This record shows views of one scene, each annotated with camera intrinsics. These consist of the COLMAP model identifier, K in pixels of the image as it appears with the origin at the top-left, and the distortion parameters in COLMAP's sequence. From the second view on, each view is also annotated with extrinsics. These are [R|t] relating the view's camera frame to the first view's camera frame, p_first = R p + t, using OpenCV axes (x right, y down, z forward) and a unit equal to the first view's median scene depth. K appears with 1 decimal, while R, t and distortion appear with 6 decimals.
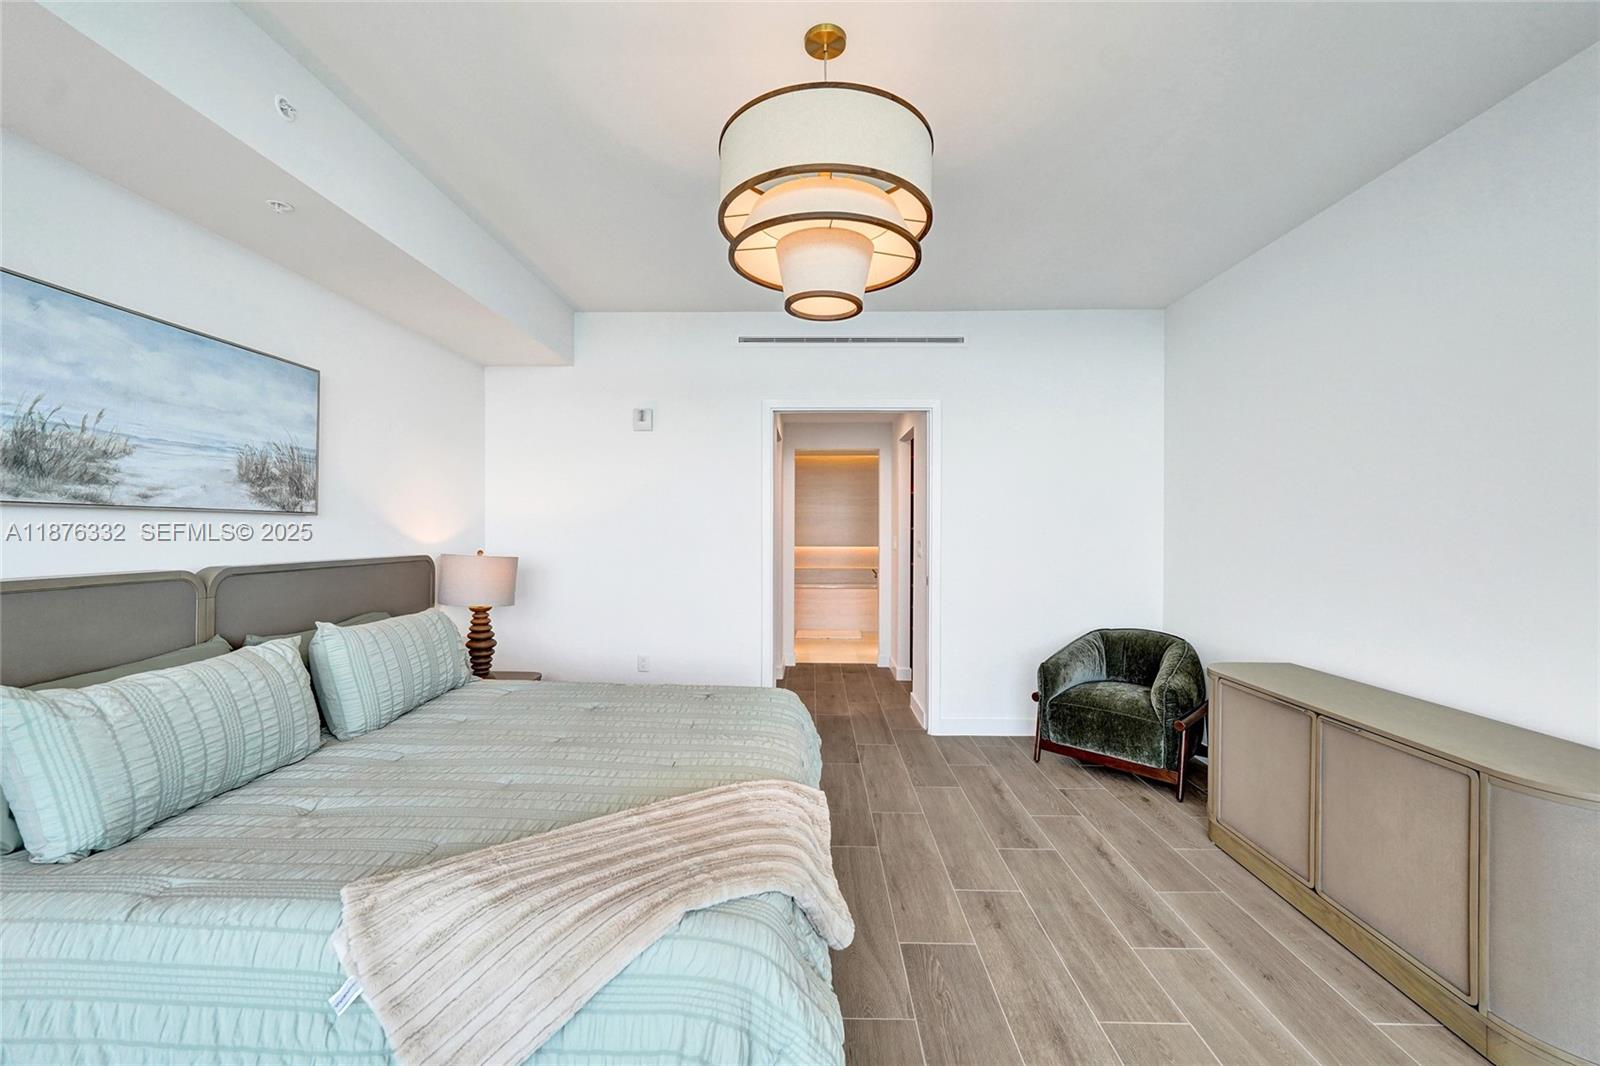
lens RADIAL K [[658.2, 0, 792.4], [0, 658.2, 527.6], [0, 0, 1]] dist [-0.007220, 0.001334]
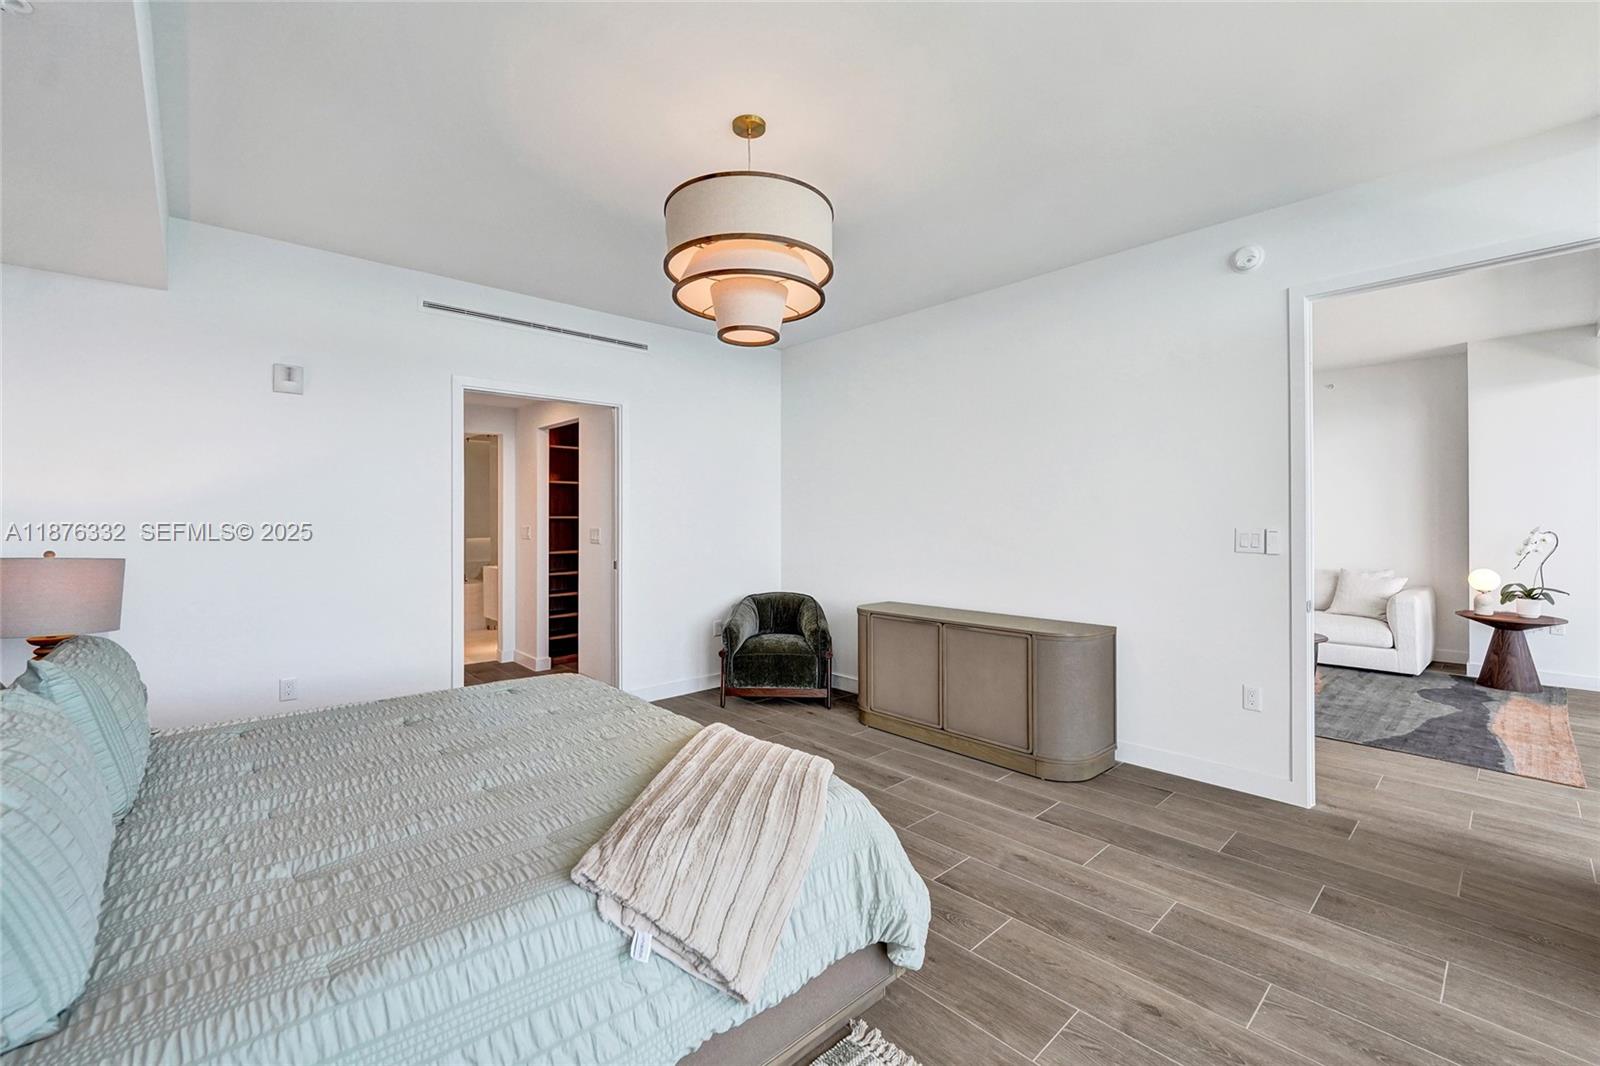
lens RADIAL K [[658.2, 0, 802.2], [0, 658.2, 512.3], [0, 0, 1]] dist [-0.007220, 0.001334]
pose [[0.724542, 0.001716, 0.689228, -0.523965], [0.005274, 0.999954, -0.008034, 0.008251], [-0.689210, 0.009456, 0.724500, 0.017166]]
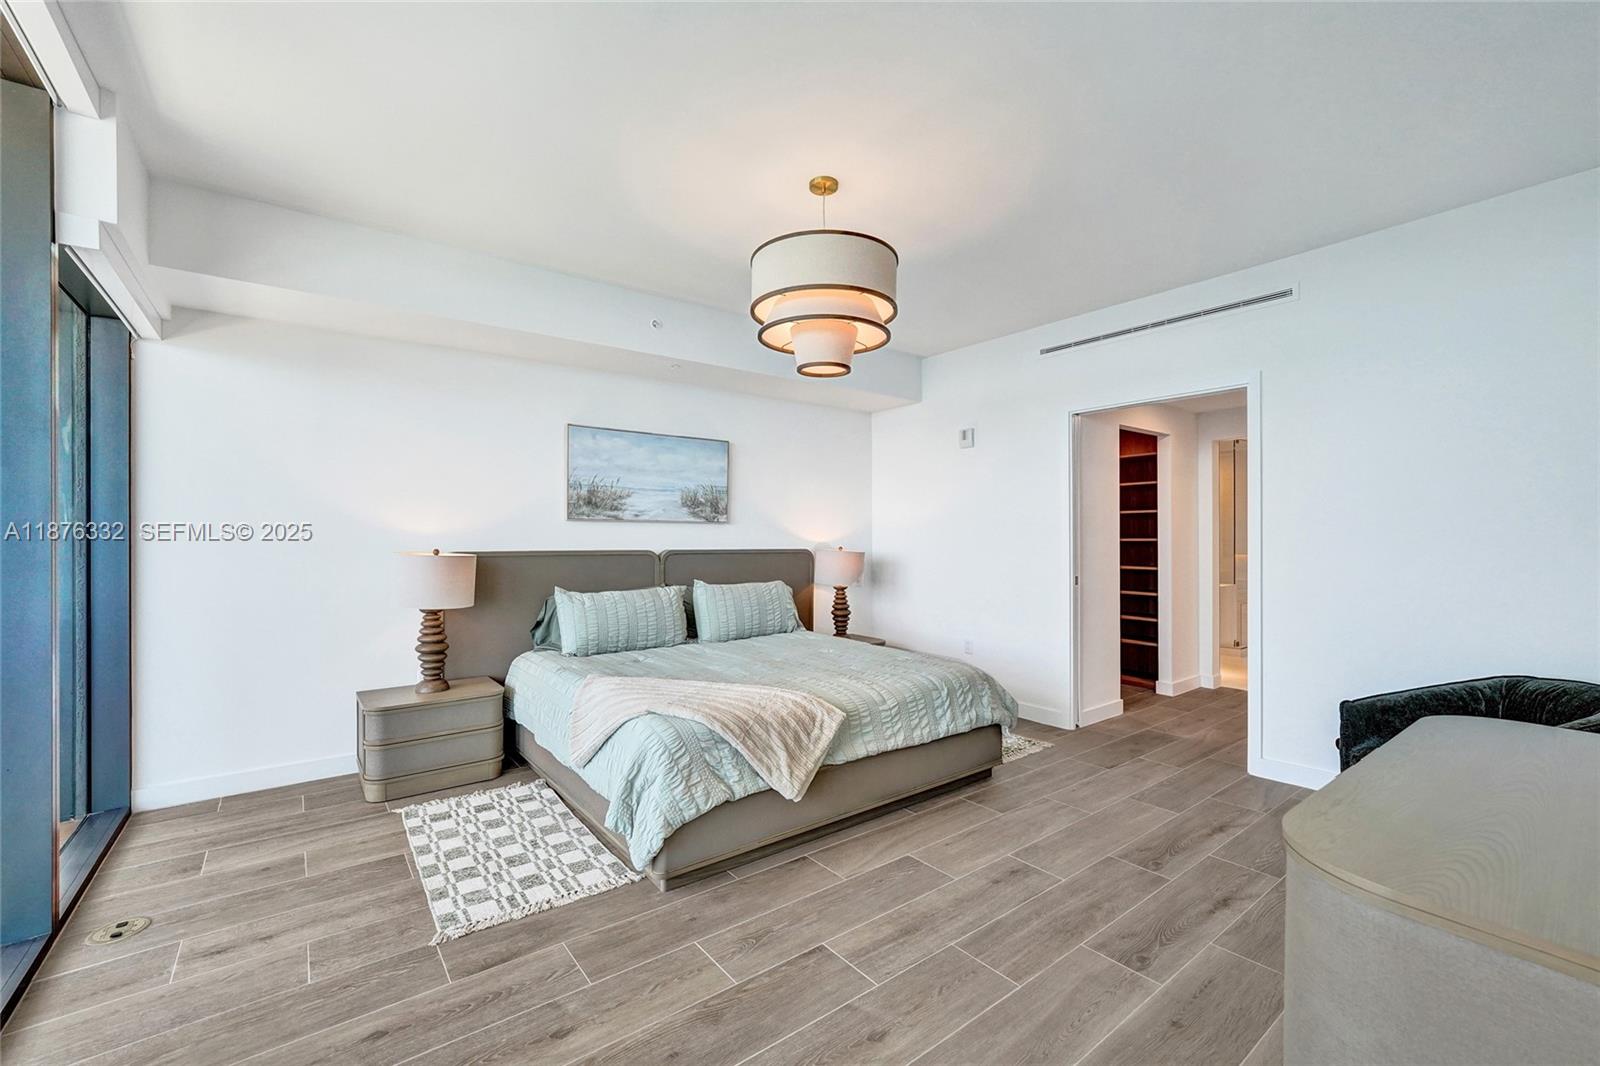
lens RADIAL K [[658.2, 0, 788.2], [0, 658.2, 533.2], [0, 0, 1]] dist [-0.007220, 0.001334]
pose [[0.623206, -0.008273, -0.782014, 0.800834], [0.002298, 0.999959, -0.008747, 0.024349], [0.782054, 0.003654, 0.623199, 0.030451]]
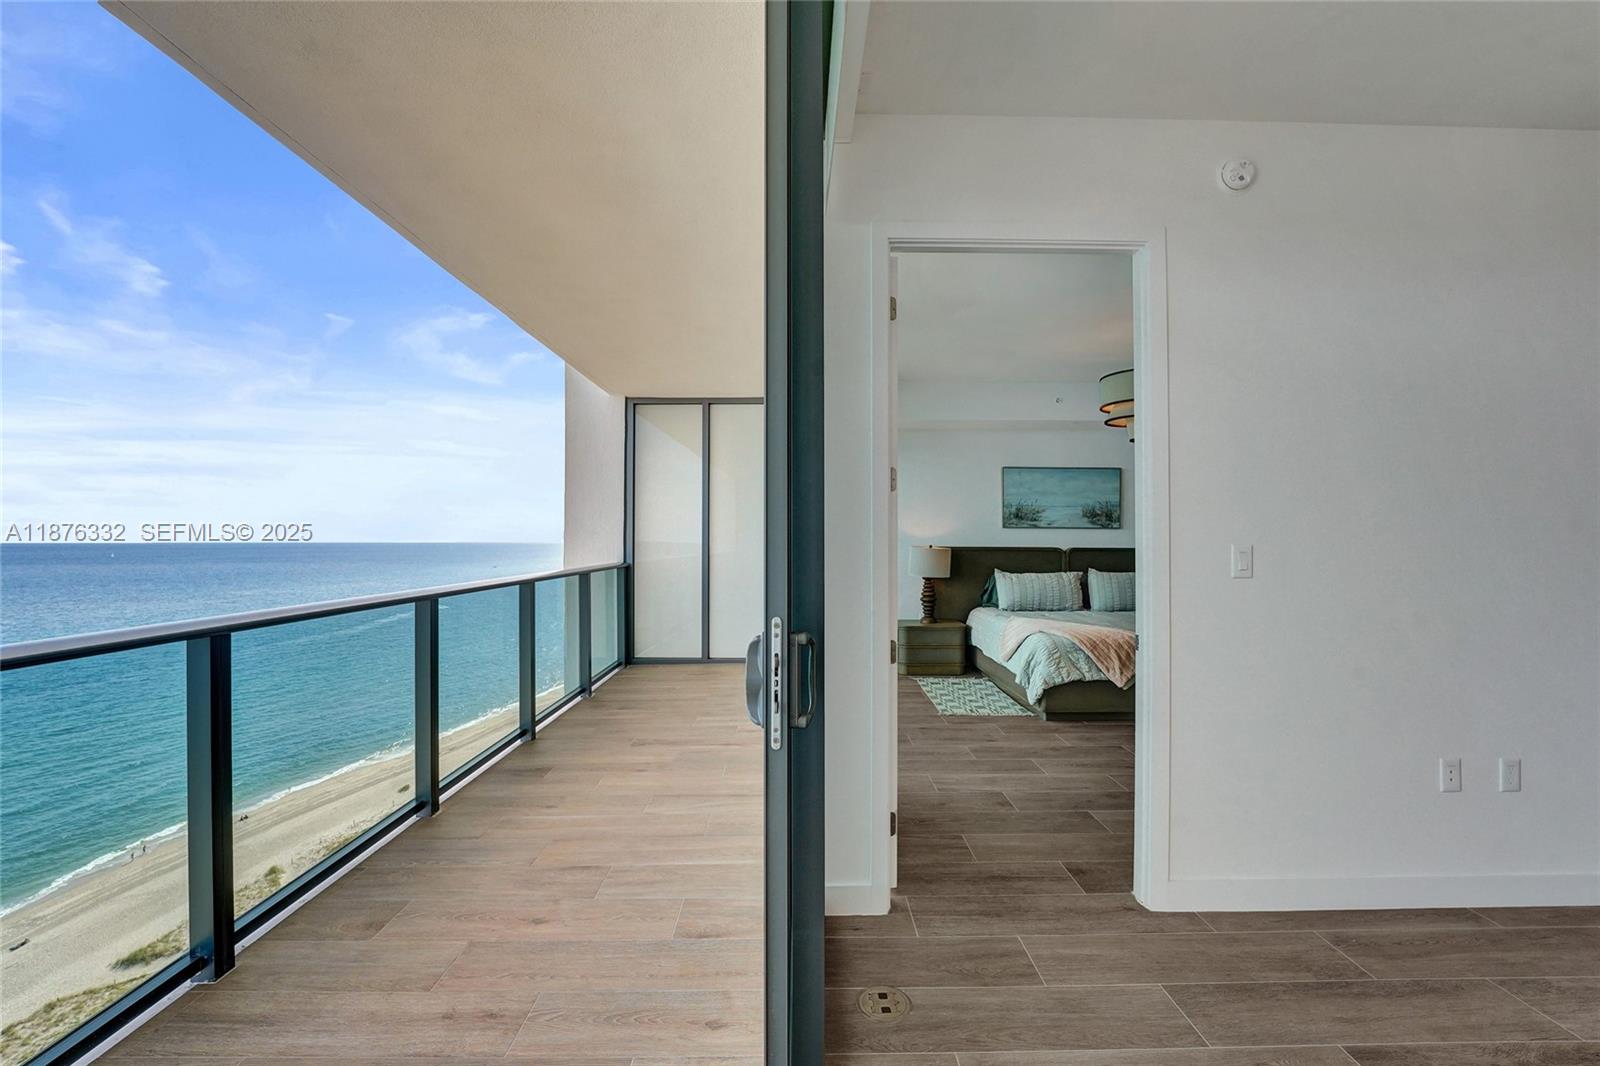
lens RADIAL K [[658.2, 0, 825.1], [0, 658.2, 534.6], [0, 0, 1]] dist [-0.007220, 0.001334]
pose [[0.064469, -0.009390, -0.997875, 1.688842], [-0.002474, 0.999951, -0.009570, 0.028978], [0.997917, 0.003086, 0.064443, -0.236480]]
